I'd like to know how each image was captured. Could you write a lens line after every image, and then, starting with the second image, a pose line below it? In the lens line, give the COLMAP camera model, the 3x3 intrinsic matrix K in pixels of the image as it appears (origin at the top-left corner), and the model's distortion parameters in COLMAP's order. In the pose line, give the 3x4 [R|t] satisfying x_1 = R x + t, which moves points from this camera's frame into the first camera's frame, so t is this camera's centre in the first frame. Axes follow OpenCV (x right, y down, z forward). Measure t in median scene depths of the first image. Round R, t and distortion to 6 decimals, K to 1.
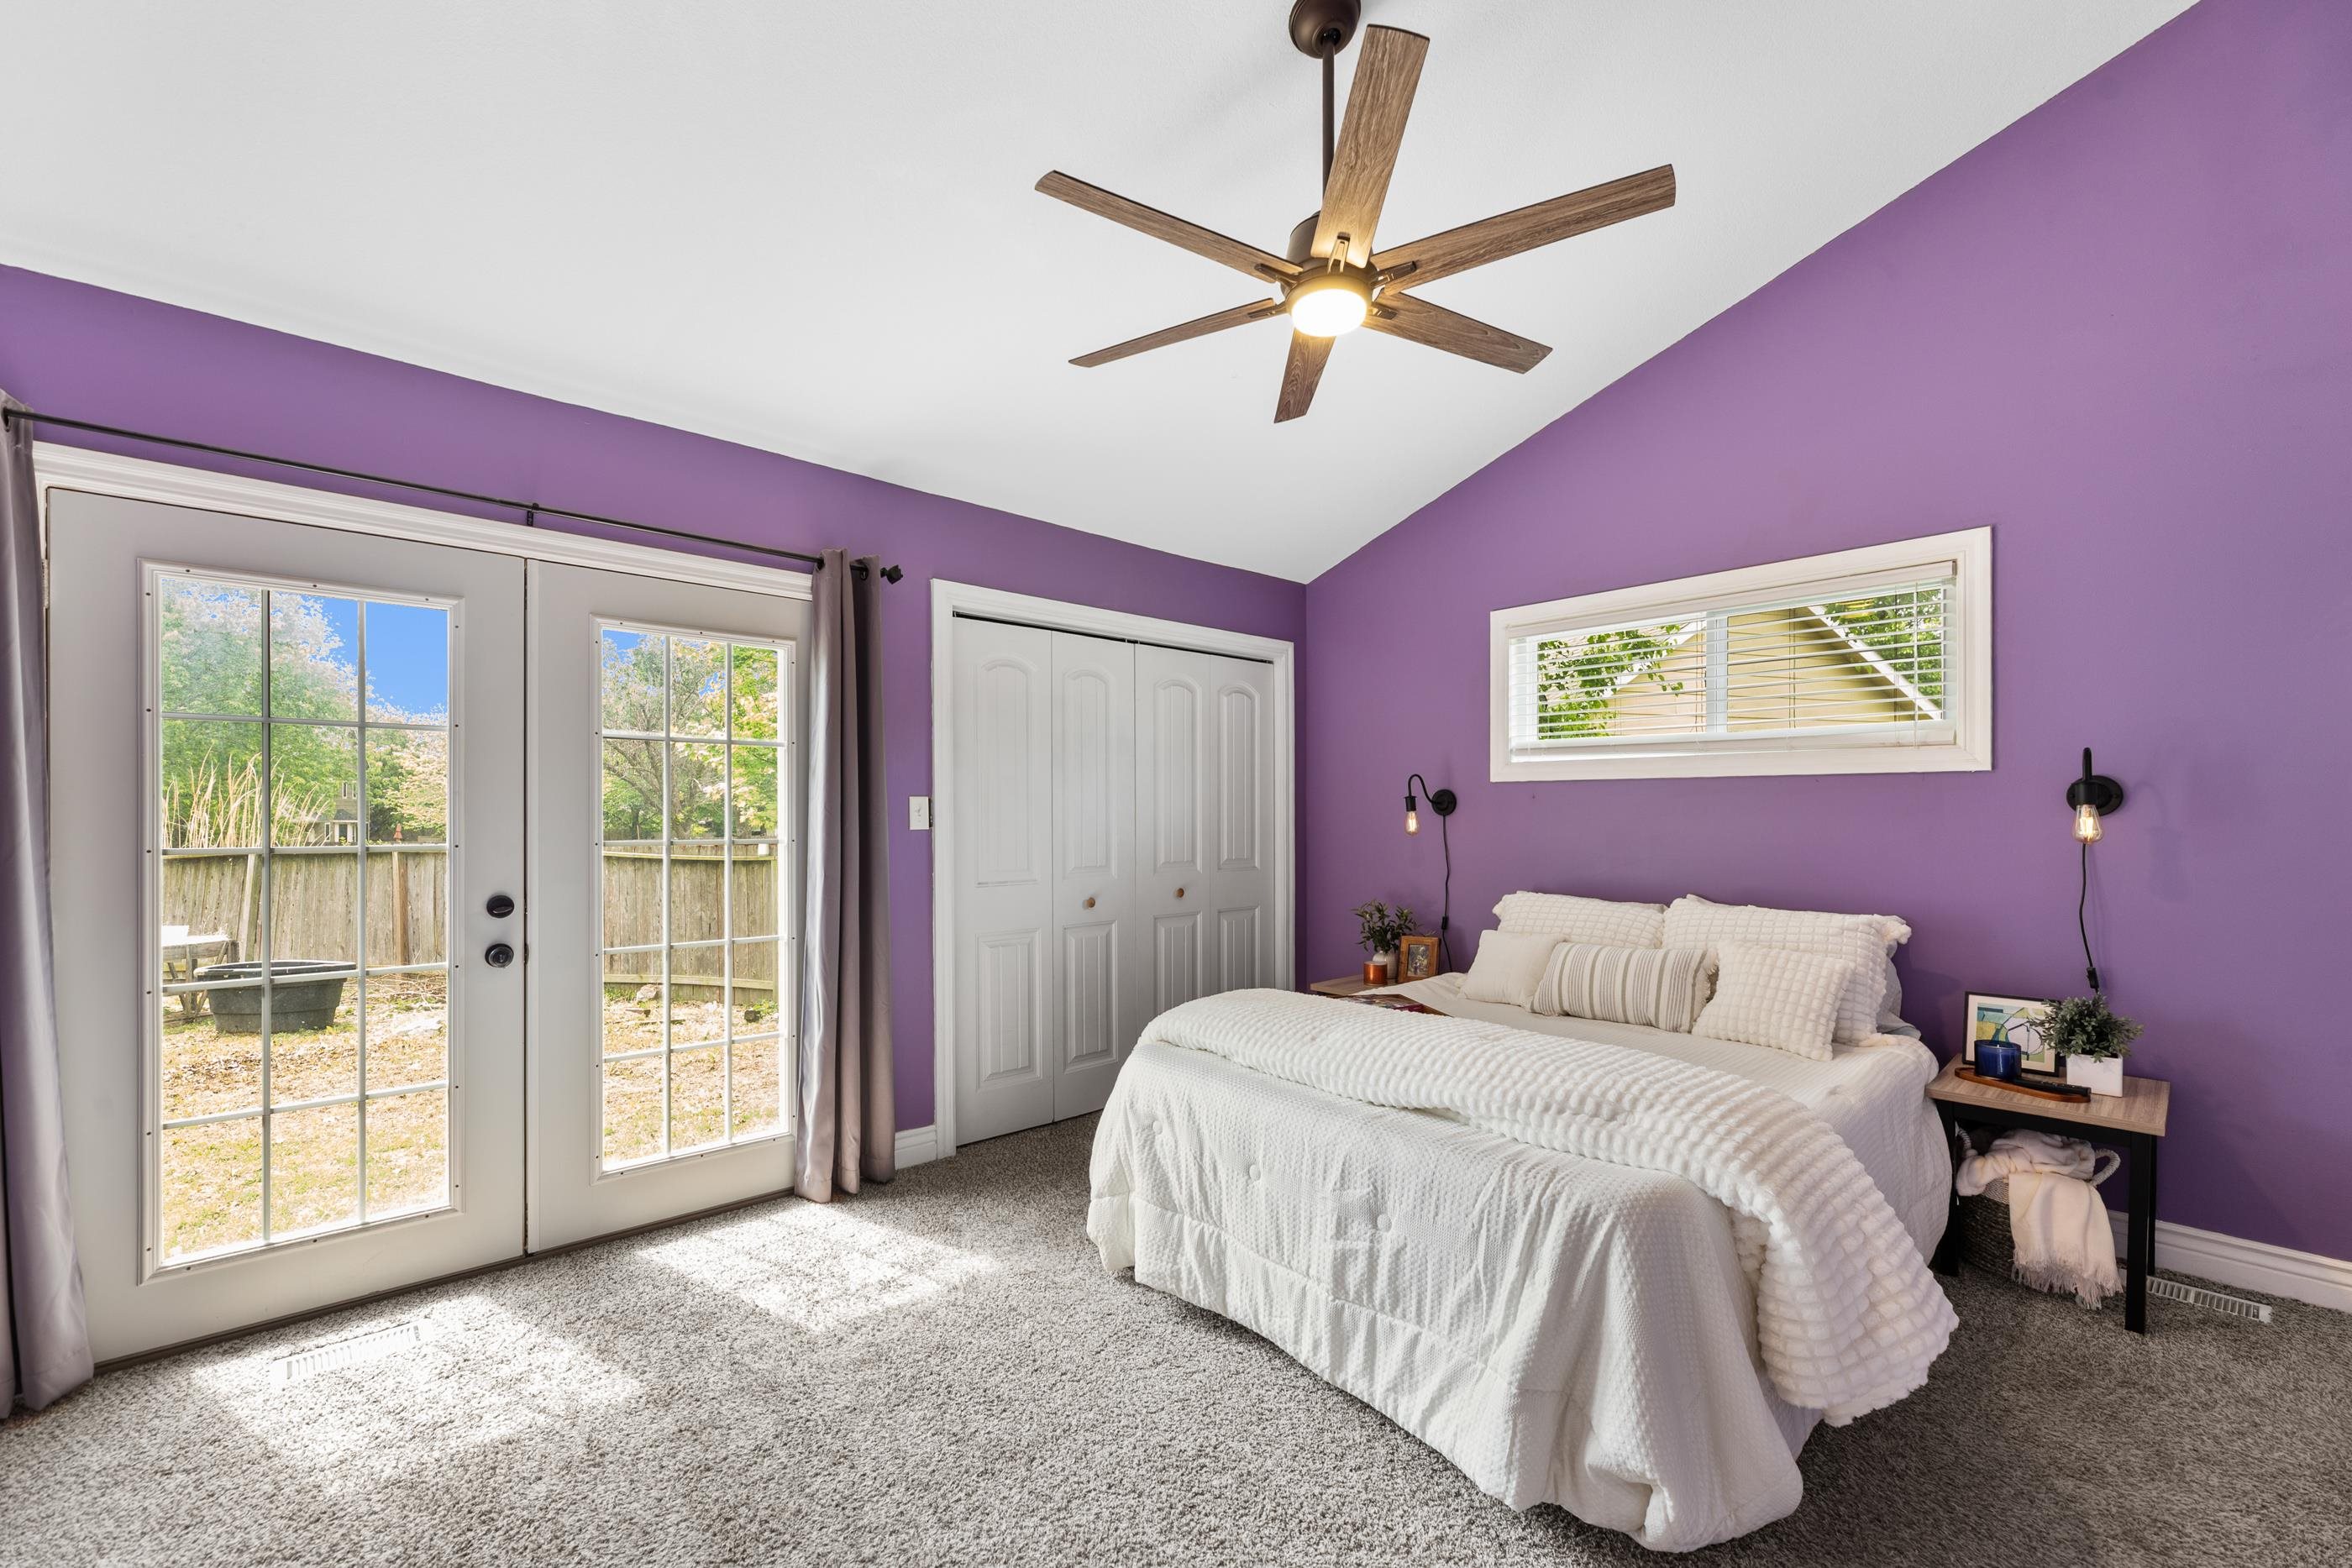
lens RADIAL K [[960.5, 0, 1176.2], [0, 960.5, 805.0], [0, 0, 1]] dist [-0.004502, 0.000435]
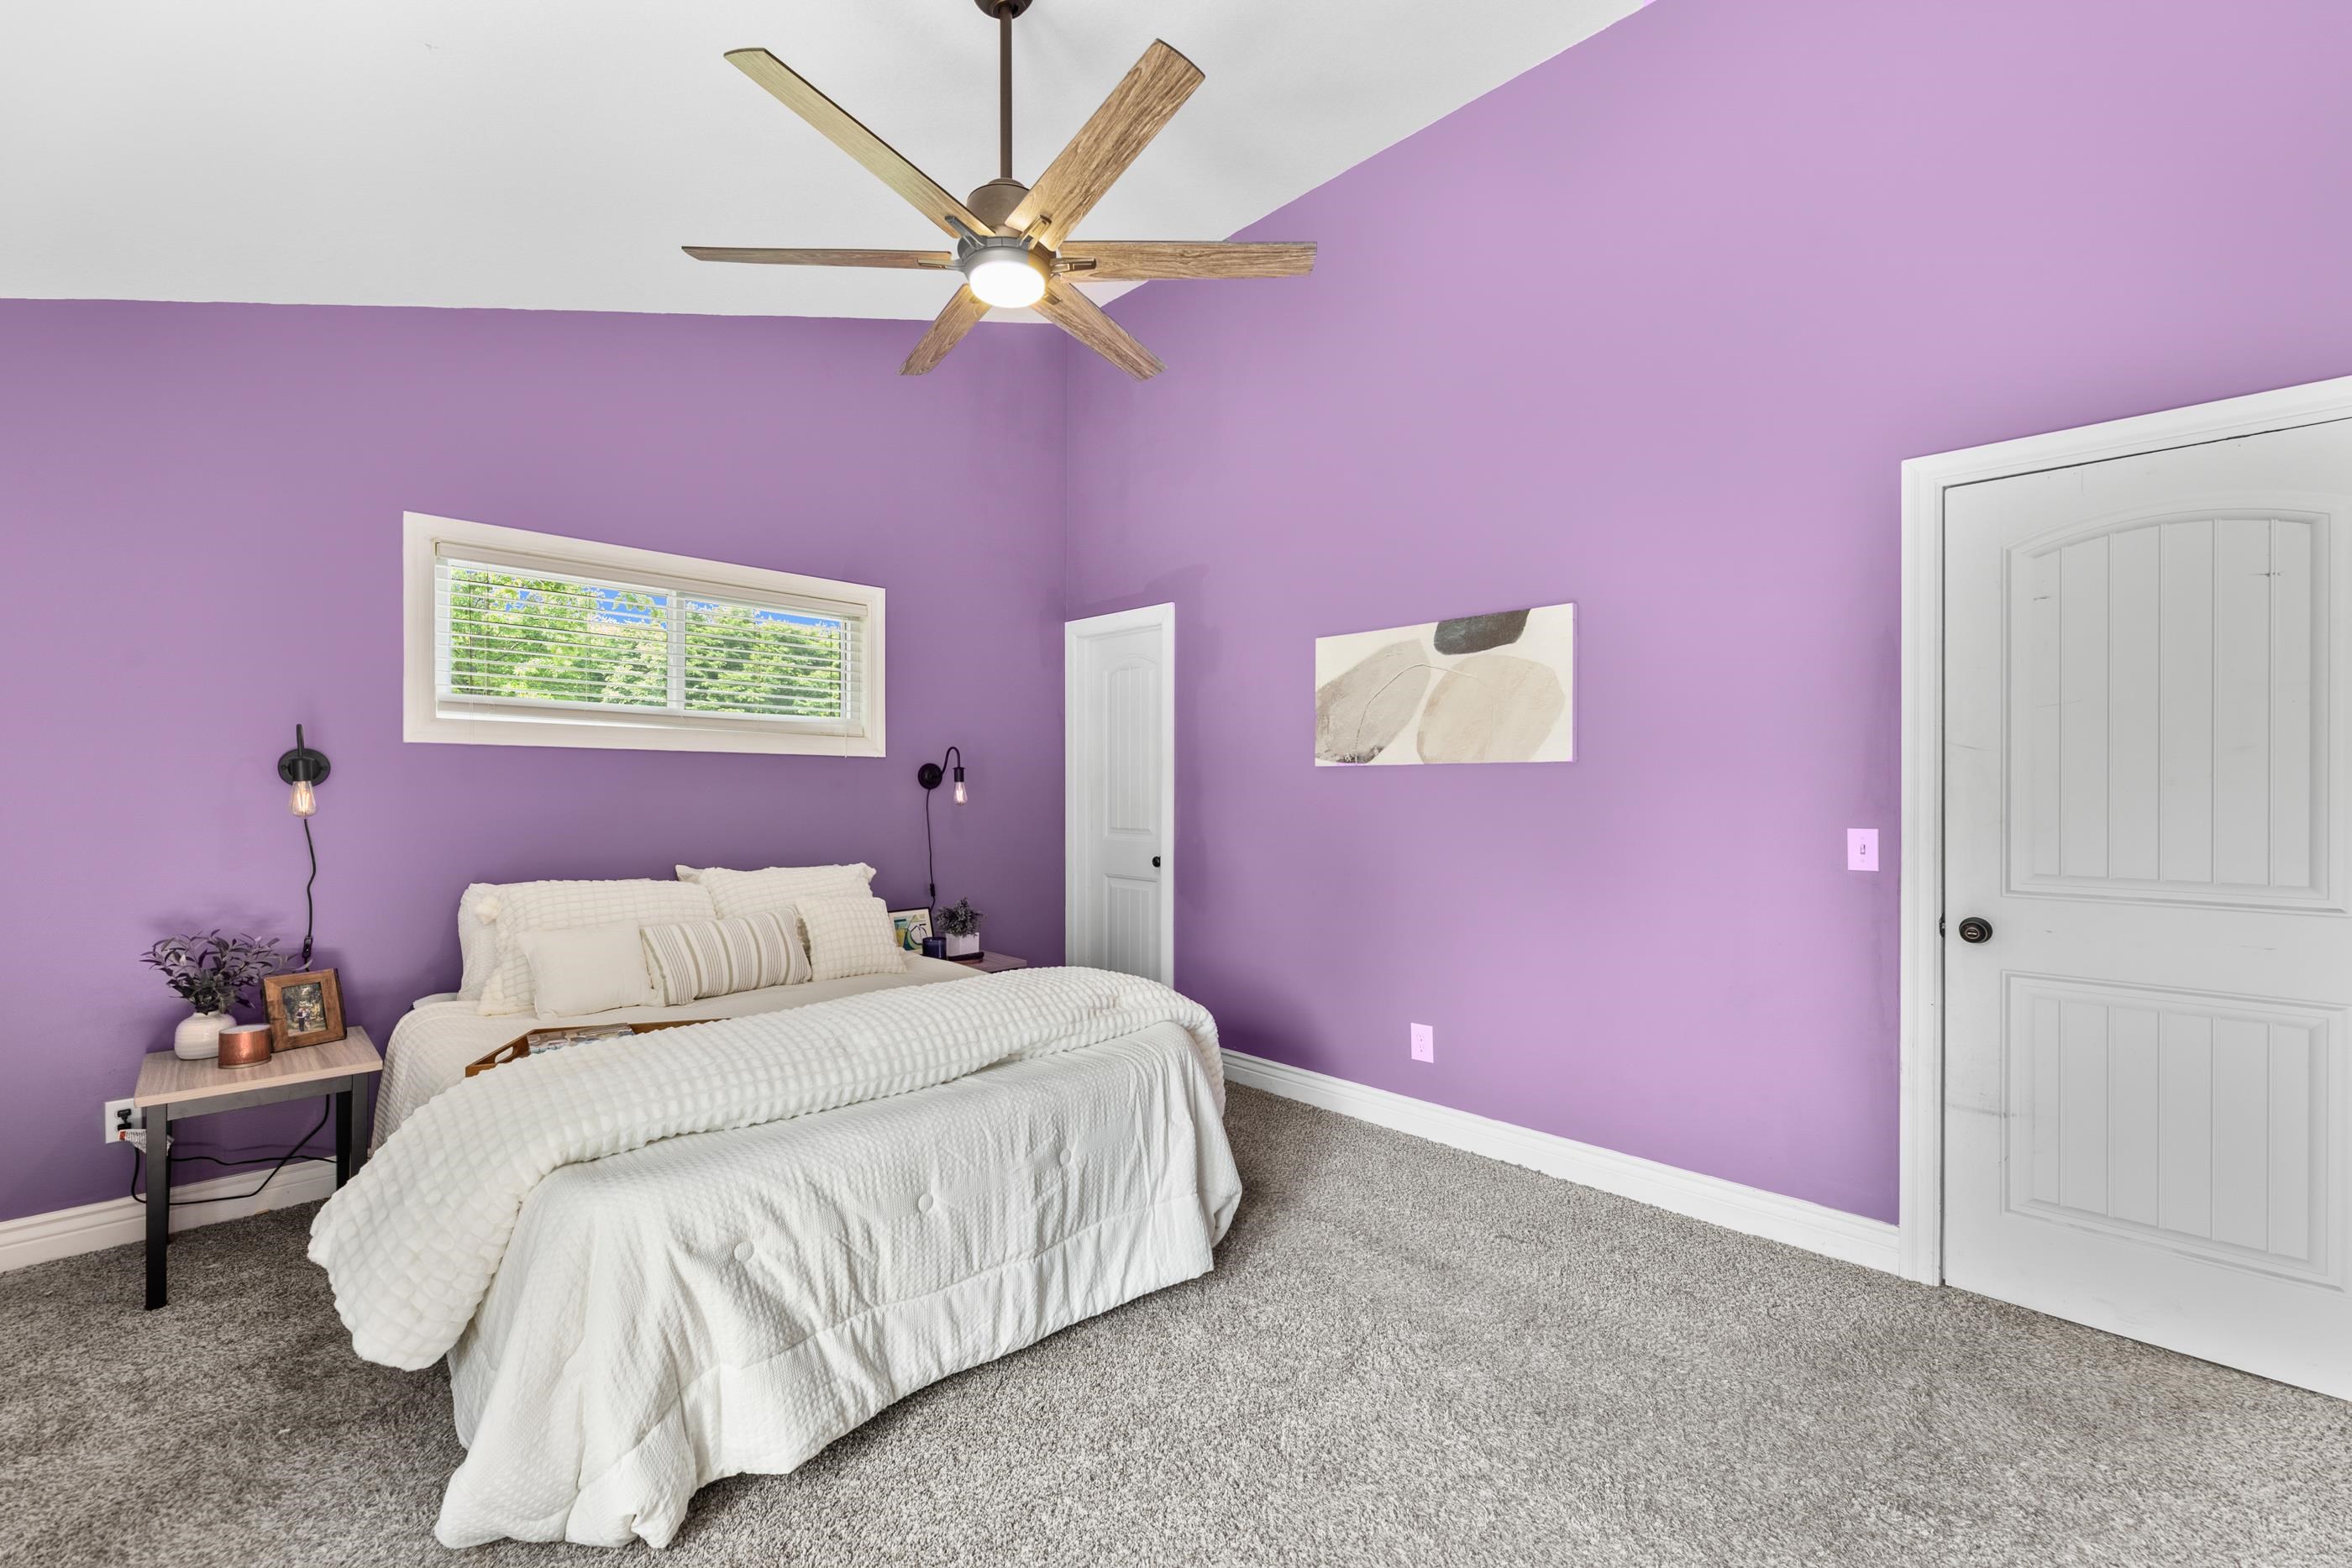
lens RADIAL K [[960.5, 0, 1150.0], [0, 960.5, 799.6], [0, 0, 1]] dist [-0.004502, 0.000435]
pose [[-0.040524, -0.007295, 0.999152, -0.786287], [-0.010718, 0.999919, 0.006865, 0.015643], [-0.999121, -0.010431, -0.040599, 0.846617]]
